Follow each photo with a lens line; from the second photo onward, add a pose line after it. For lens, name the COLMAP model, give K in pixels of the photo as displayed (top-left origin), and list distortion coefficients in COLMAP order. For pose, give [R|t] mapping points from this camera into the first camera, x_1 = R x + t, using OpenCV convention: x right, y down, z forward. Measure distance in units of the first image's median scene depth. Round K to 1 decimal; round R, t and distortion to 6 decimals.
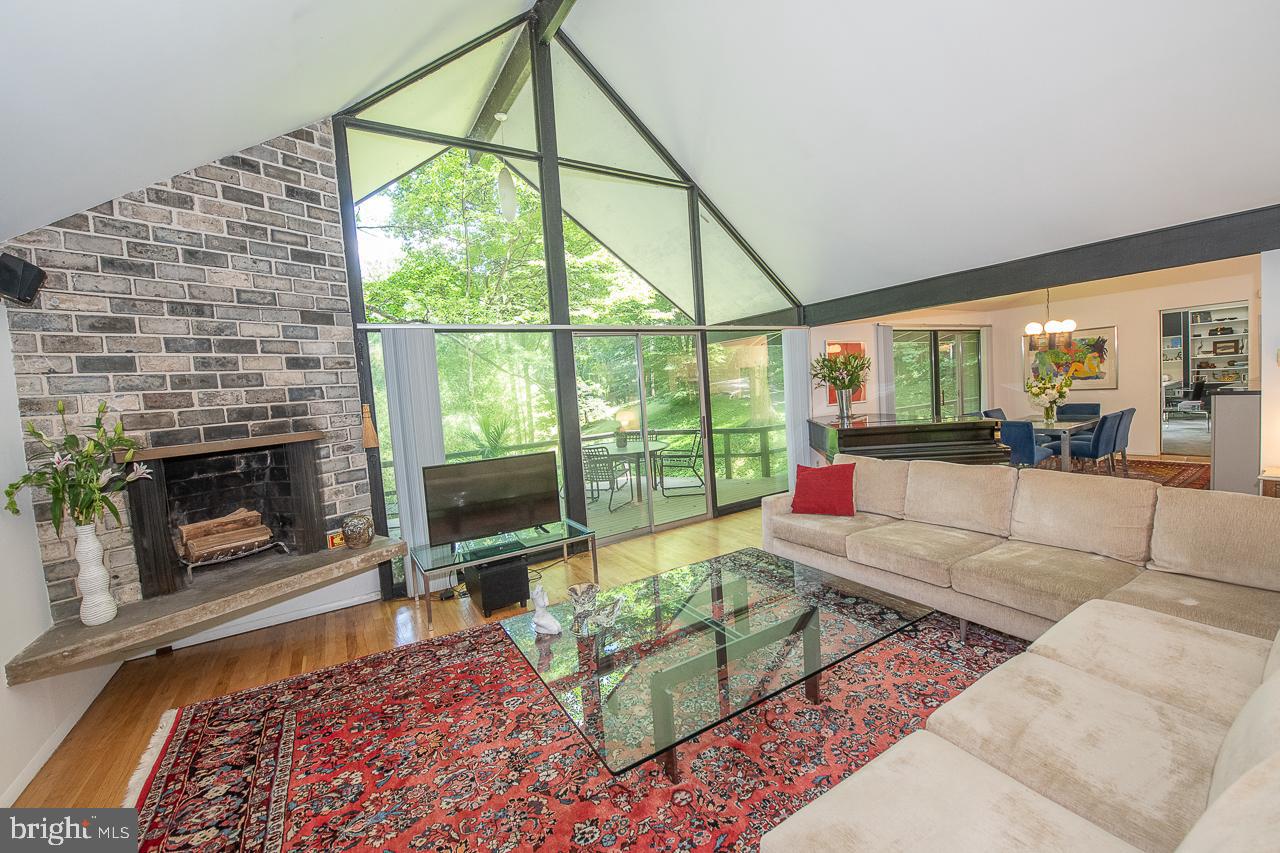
lens RADIAL K [[507.5, 0, 645.0], [0, 507.5, 421.1], [0, 0, 1]] dist [-0.014057, -0.002940]
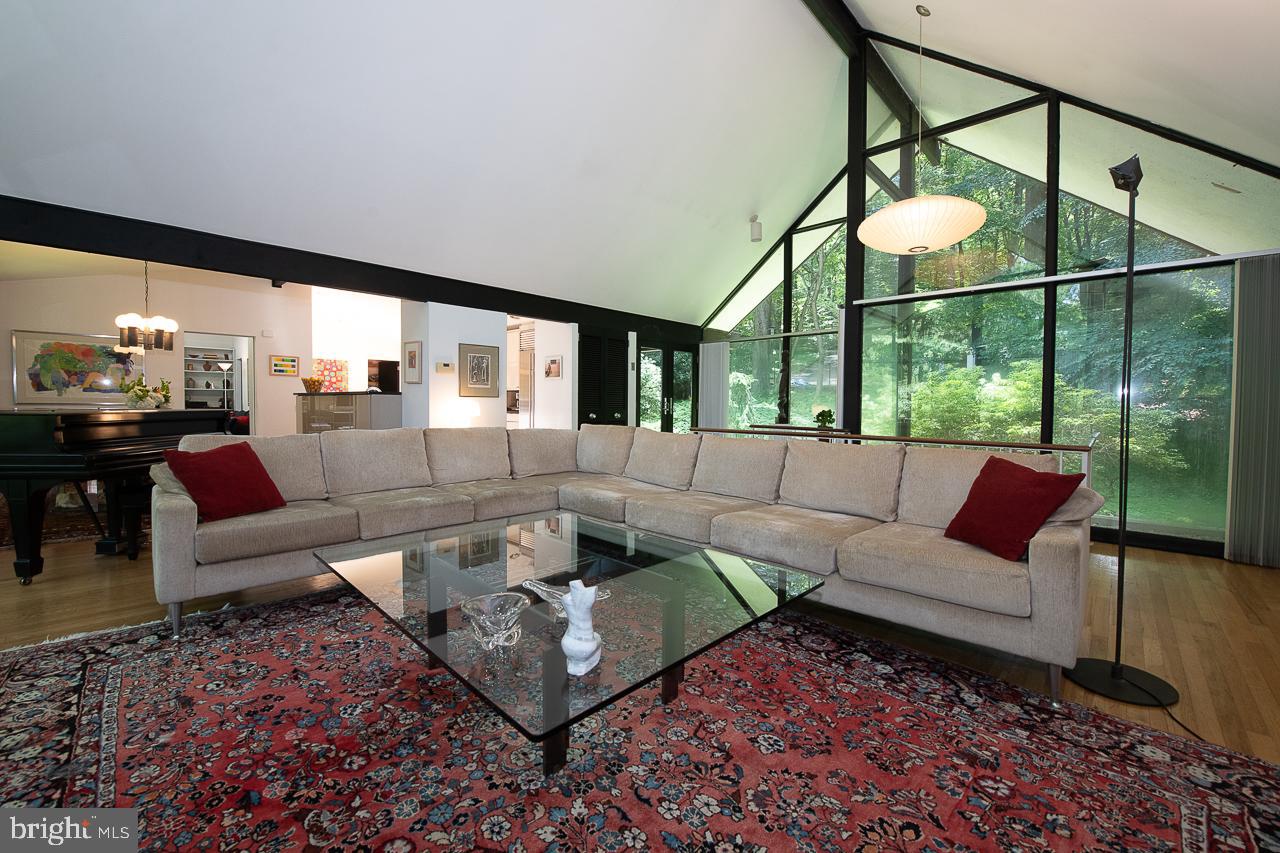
lens RADIAL K [[507.5, 0, 645.2], [0, 507.5, 429.4], [0, 0, 1]] dist [-0.014057, -0.002940]
pose [[-0.251949, 0.019940, 0.967535, -0.228817], [0.072581, 0.997361, -0.001654, 0.057071], [-0.965015, 0.069808, -0.252731, 0.336783]]
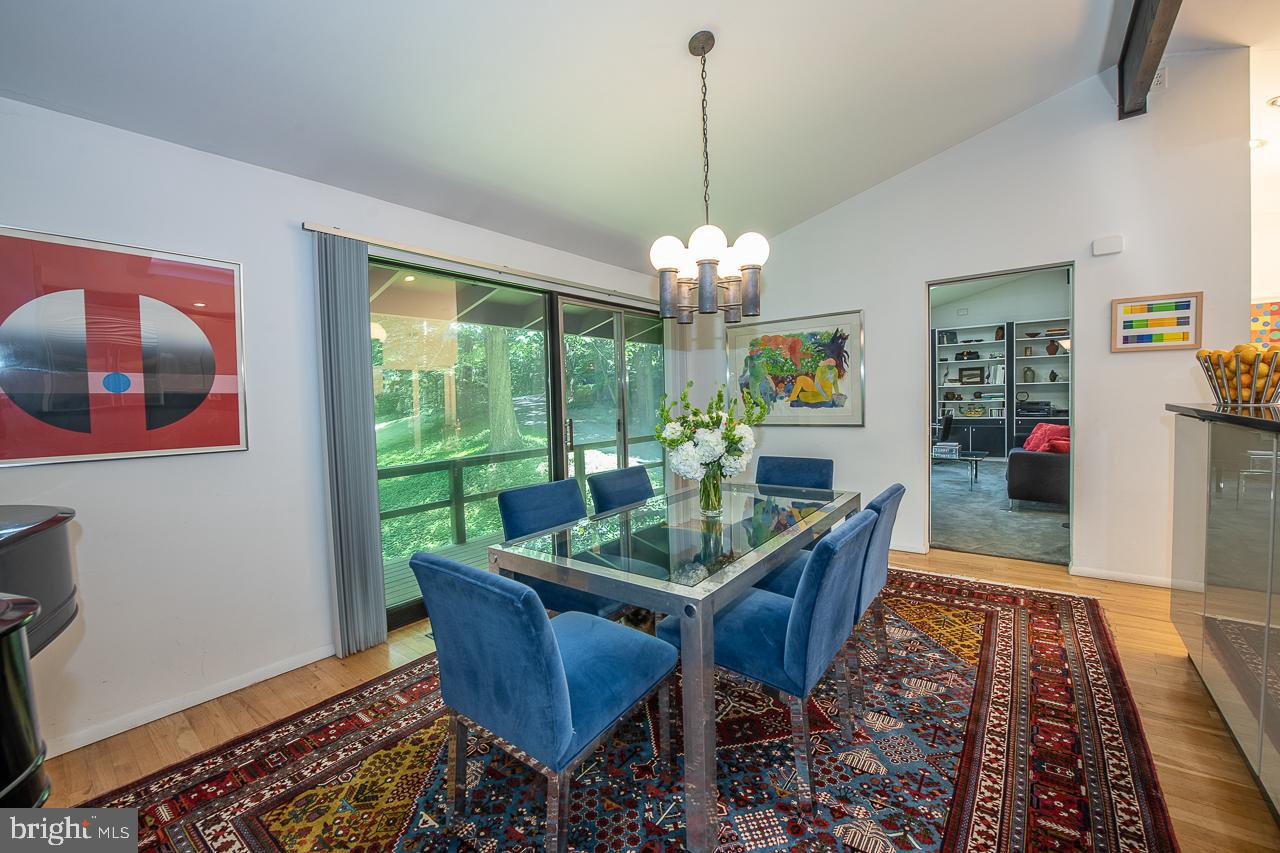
lens RADIAL K [[507.5, 0, 644.9], [0, 507.5, 421.5], [0, 0, 1]] dist [-0.014057, -0.002940]
pose [[0.939328, 0.026638, 0.341984, 0.559405], [-0.013567, 0.999085, -0.040556, -0.046216], [-0.342751, 0.033456, 0.938830, 0.592588]]
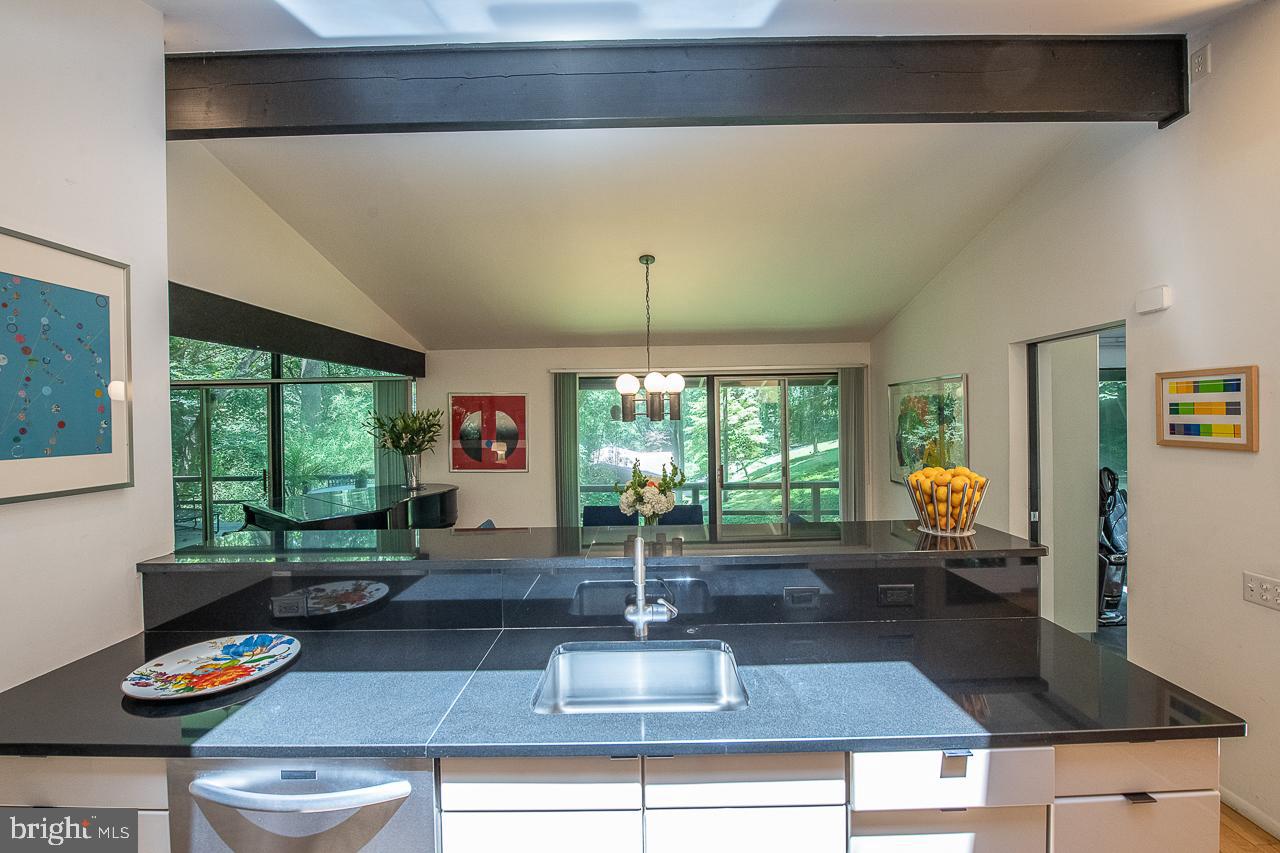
lens RADIAL K [[526.9, 0, 640.9], [0, 526.9, 419.6], [0, 0, 1]] dist [-0.016428, -0.002012]
pose [[0.840613, 0.056407, -0.538690, 0.993753], [-0.078304, 0.996770, -0.017819, -0.114789], [0.535946, 0.057161, 0.842315, 0.404193]]
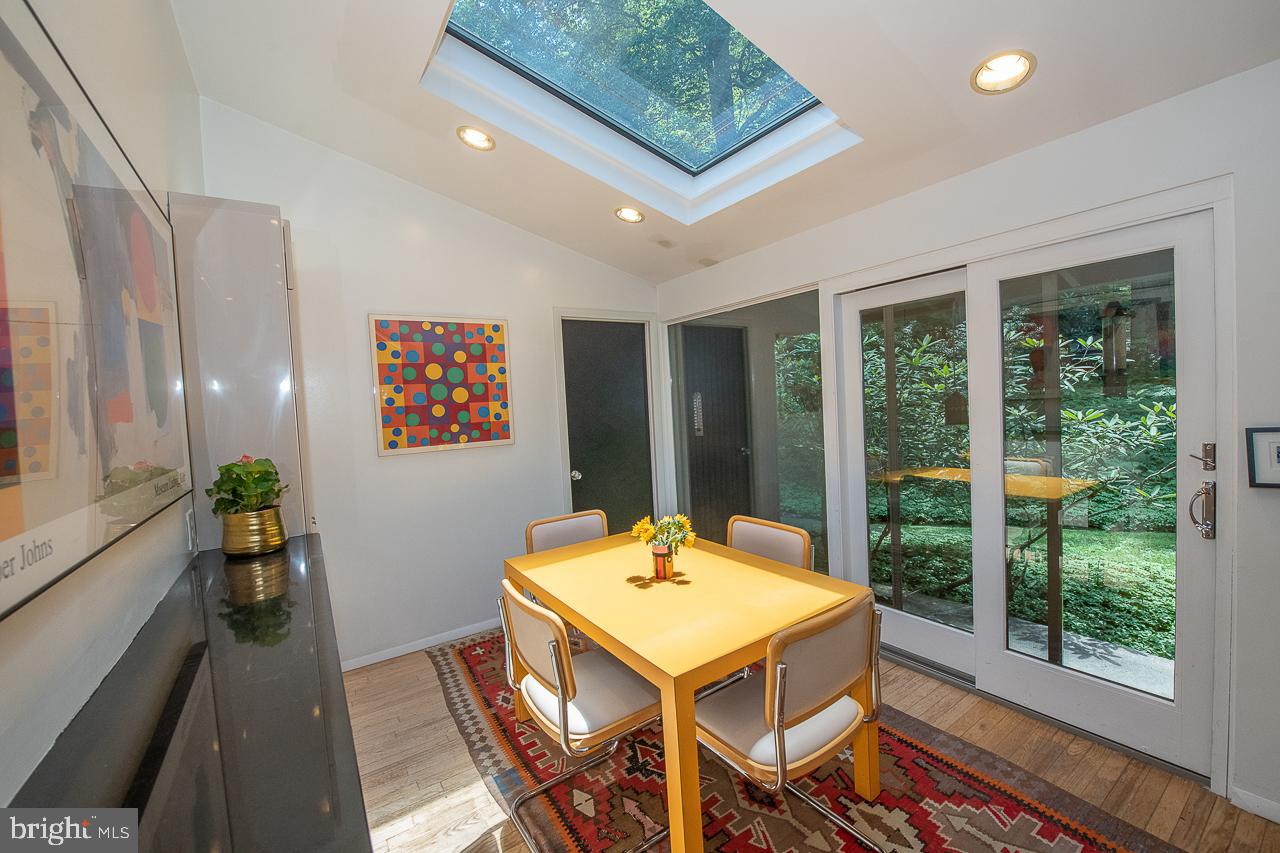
lens RADIAL K [[507.5, 0, 631.1], [0, 507.5, 425.7], [0, 0, 1]] dist [-0.014057, -0.002940]
pose [[-0.032547, 0.016120, 0.999340, 1.165584], [0.123858, 0.992228, -0.011971, -0.131172], [-0.991766, 0.123387, -0.034291, 0.759261]]
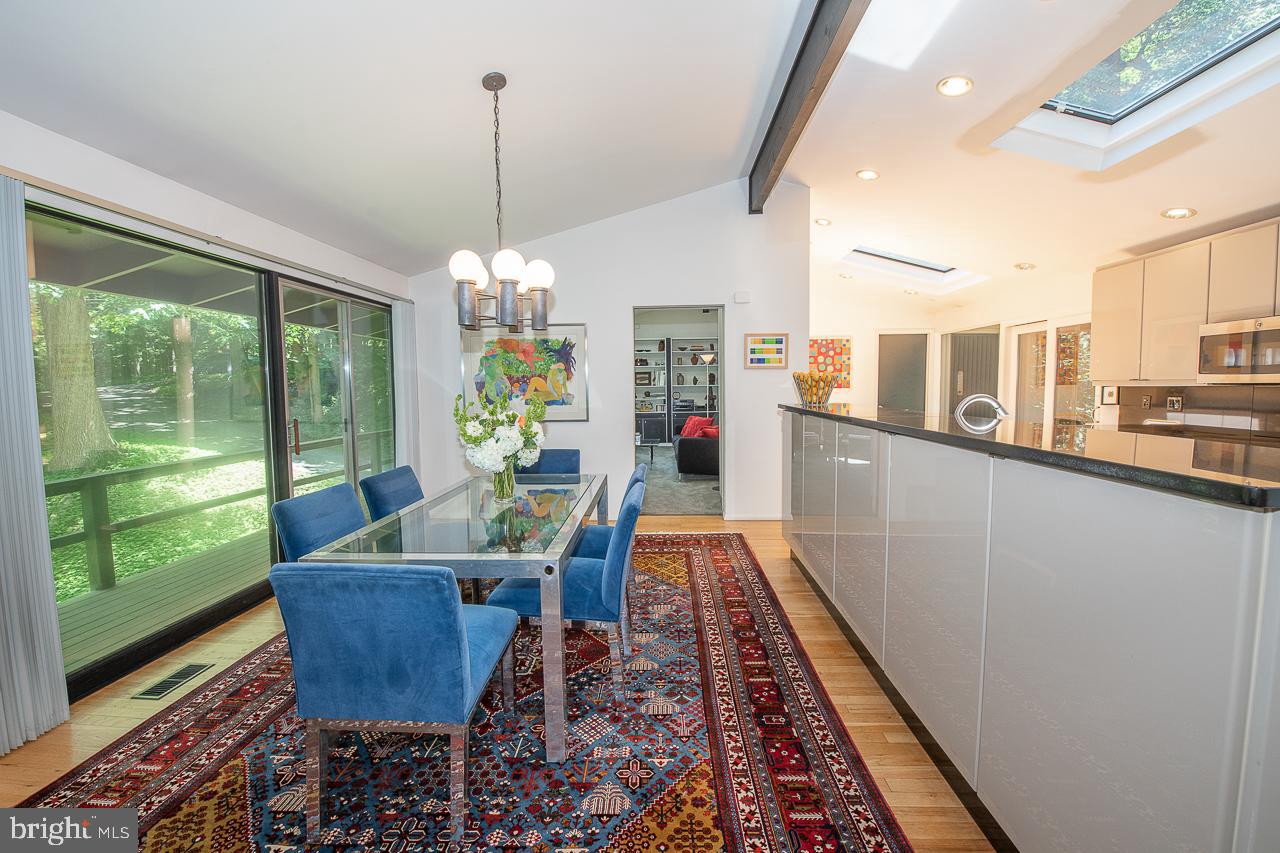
lens RADIAL K [[507.5, 0, 643.2], [0, 507.5, 421.0], [0, 0, 1]] dist [-0.014057, -0.002940]
pose [[0.576011, 0.008009, 0.817403, 0.469488], [0.026591, 0.999239, -0.028529, -0.045954], [-0.817009, 0.038169, 0.575360, 0.589579]]
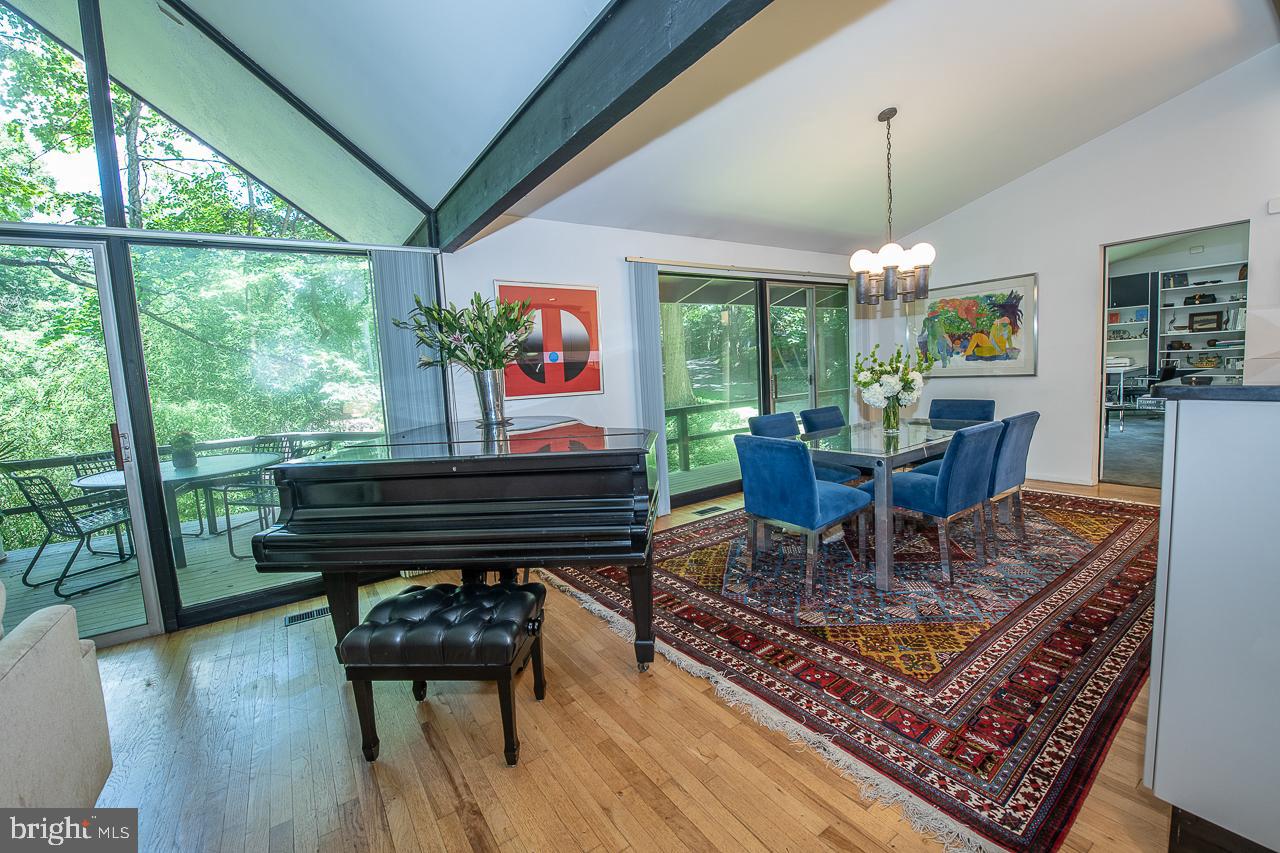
lens RADIAL K [[526.9, 0, 642.3], [0, 526.9, 422.0], [0, 0, 1]] dist [-0.016428, -0.002012]
pose [[0.999175, 0.006472, 0.040083, 0.450680], [-0.007732, 0.999478, 0.031356, -0.024509], [-0.039860, -0.031640, 0.998704, 0.387161]]
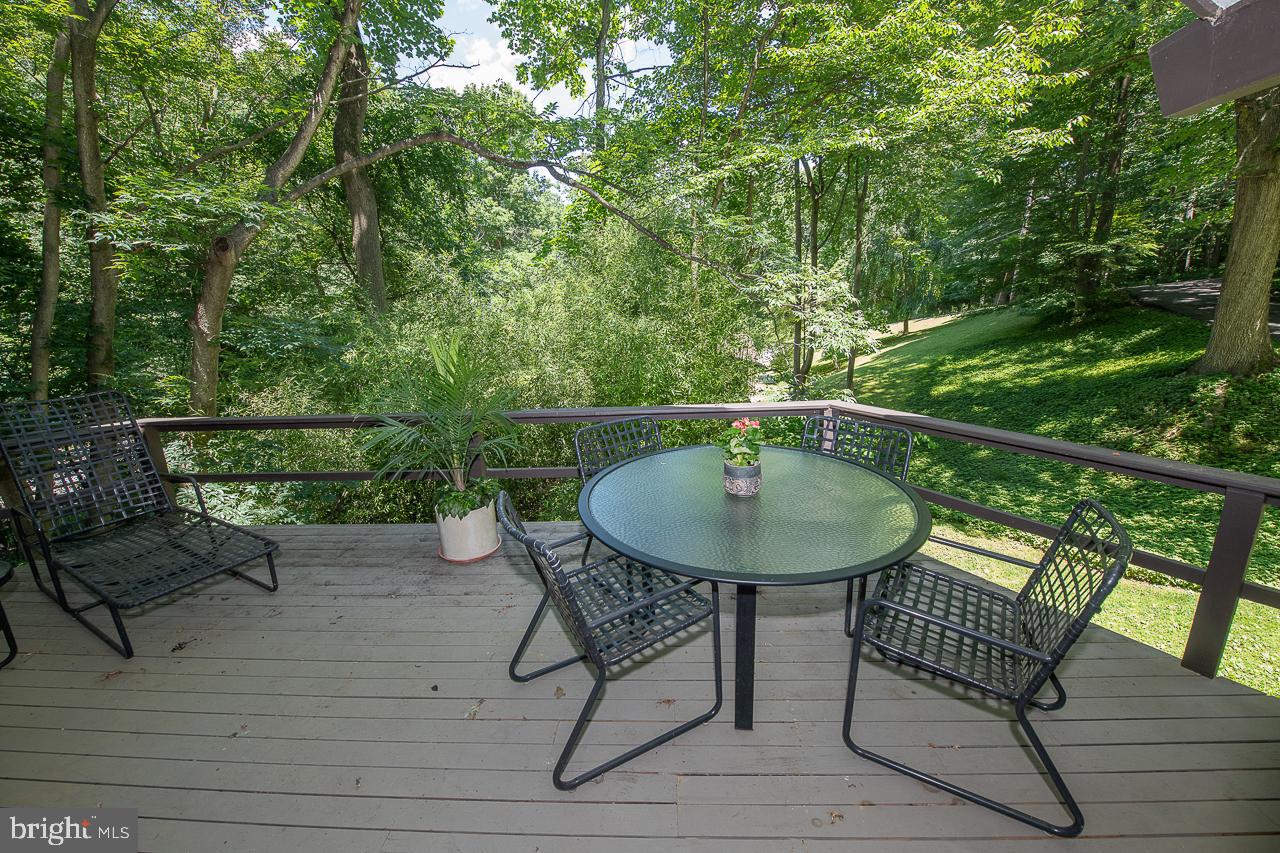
lens RADIAL K [[507.5, 0, 644.9], [0, 507.5, 414.9], [0, 0, 1]] dist [-0.014057, -0.002940]
pose [[0.816736, 0.161219, -0.554031, 0.063712], [-0.056976, 0.978014, 0.200603, -0.045339], [0.574192, -0.132273, 0.807965, 0.746397]]
